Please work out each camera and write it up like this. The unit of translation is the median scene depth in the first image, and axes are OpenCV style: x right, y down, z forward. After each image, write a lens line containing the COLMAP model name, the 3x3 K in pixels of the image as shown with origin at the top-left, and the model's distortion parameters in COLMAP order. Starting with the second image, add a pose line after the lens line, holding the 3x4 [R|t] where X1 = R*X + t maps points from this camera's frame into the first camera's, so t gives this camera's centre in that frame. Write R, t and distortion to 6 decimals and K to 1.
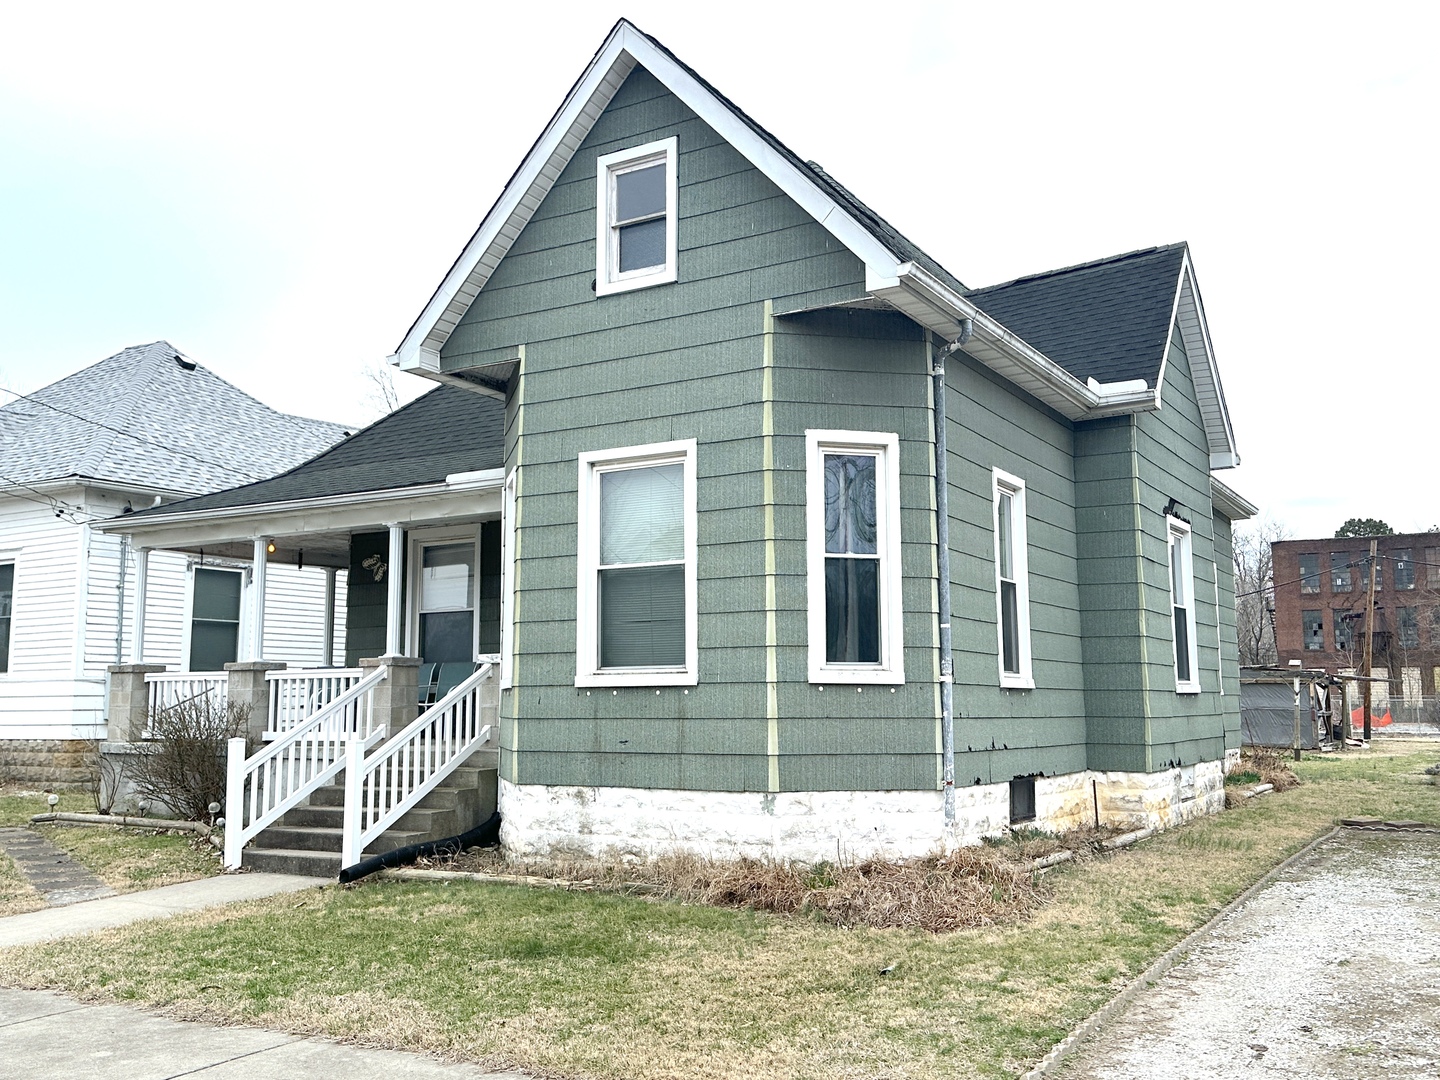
lens RADIAL K [[1281.9, 0, 726.4], [0, 1281.9, 532.1], [0, 0, 1]] dist [0.144933, -0.155341]
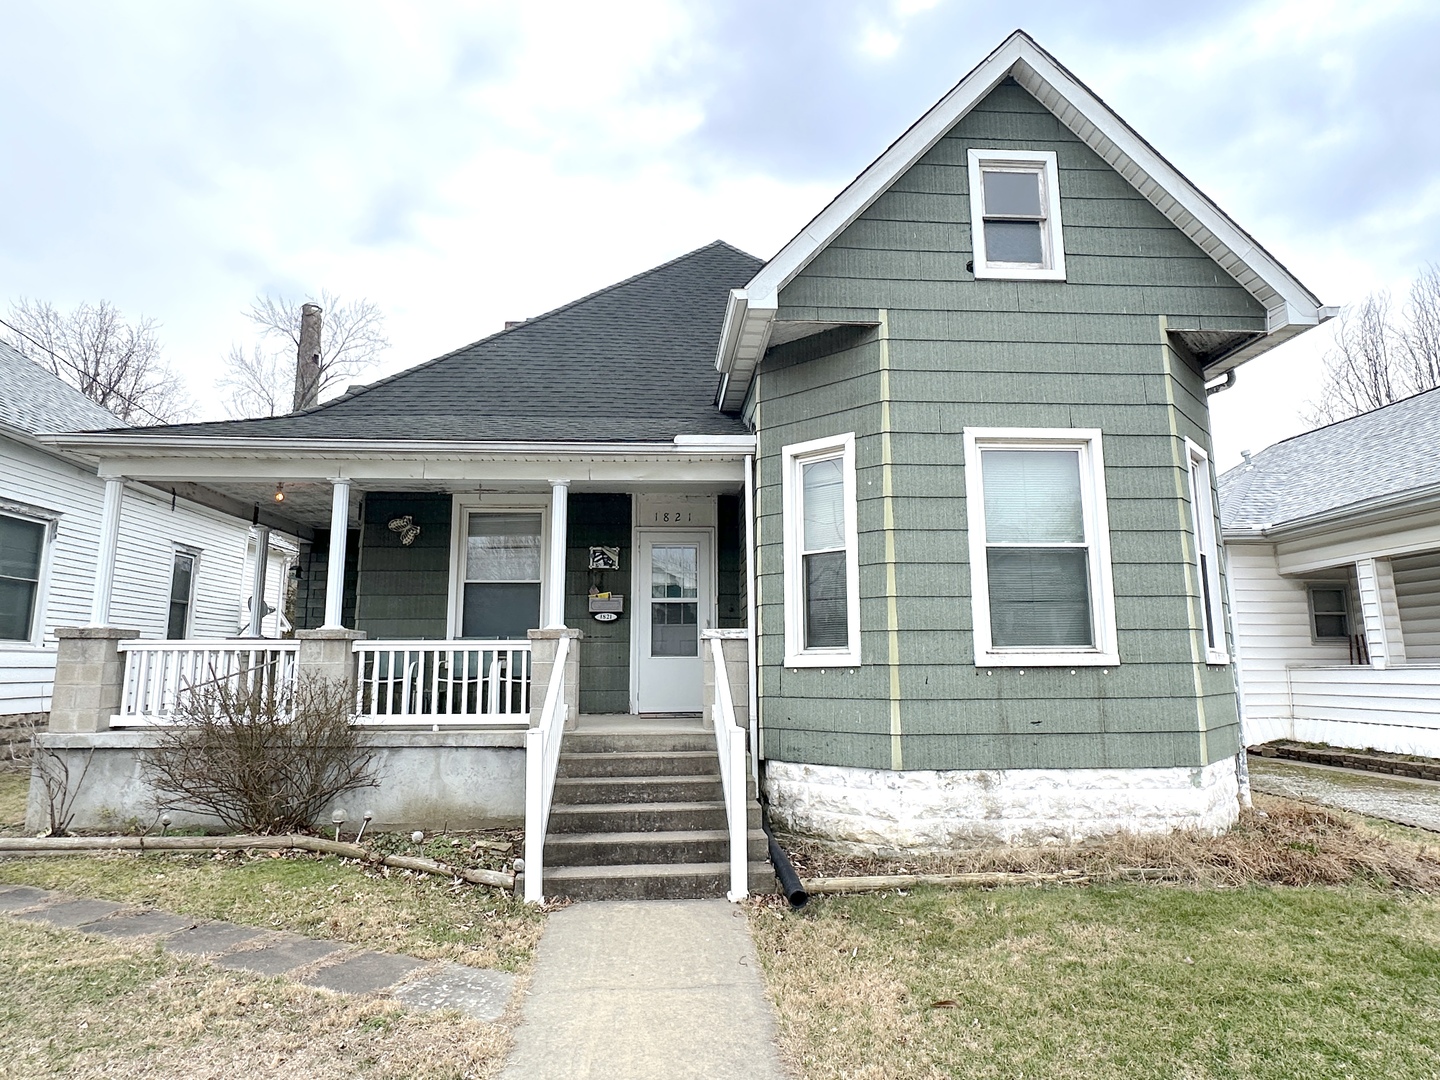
lens RADIAL K [[832.1, 0, 722.1], [0, 832.1, 527.1], [0, 0, 1]] dist [0.007502, -0.001351]
pose [[0.824995, 0.092514, 0.557517, -0.626437], [-0.071623, 0.995671, -0.059235, 0.066834], [-0.560584, 0.008937, 0.828050, 0.584996]]
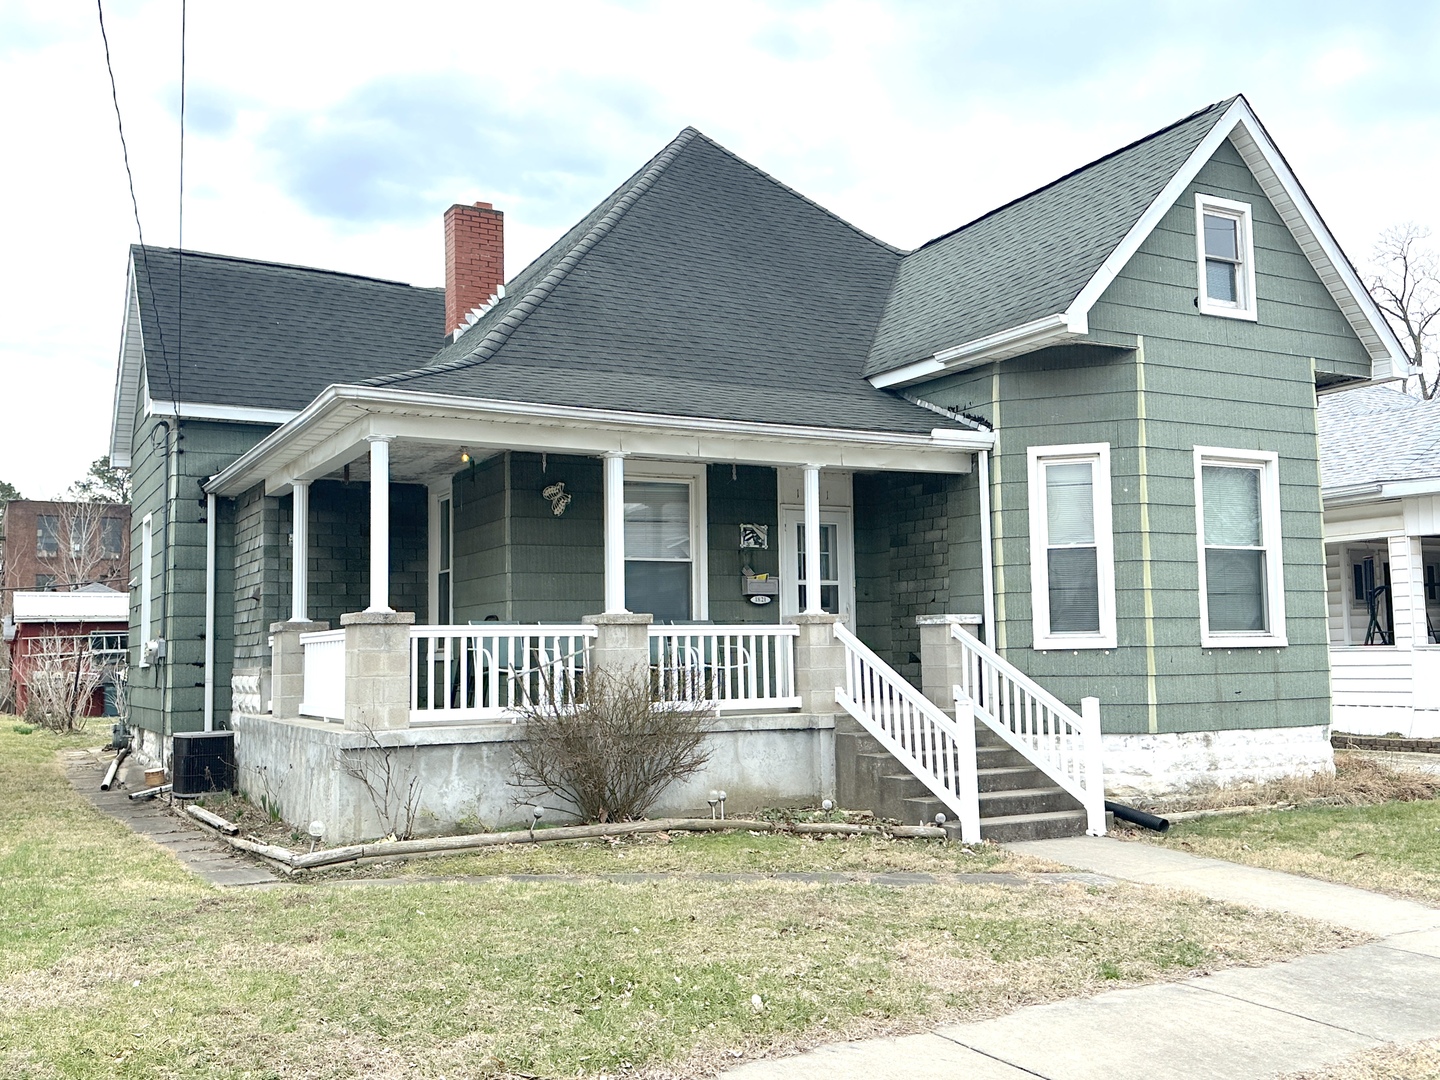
lens RADIAL K [[1281.9, 0, 720.3], [0, 1281.9, 544.1], [0, 0, 1]] dist [0.144933, -0.155341]
pose [[0.508308, 0.068139, 0.858475, -1.351831], [-0.096982, 0.995053, -0.021556, 0.094473], [-0.855697, -0.072299, 0.512402, 0.769314]]
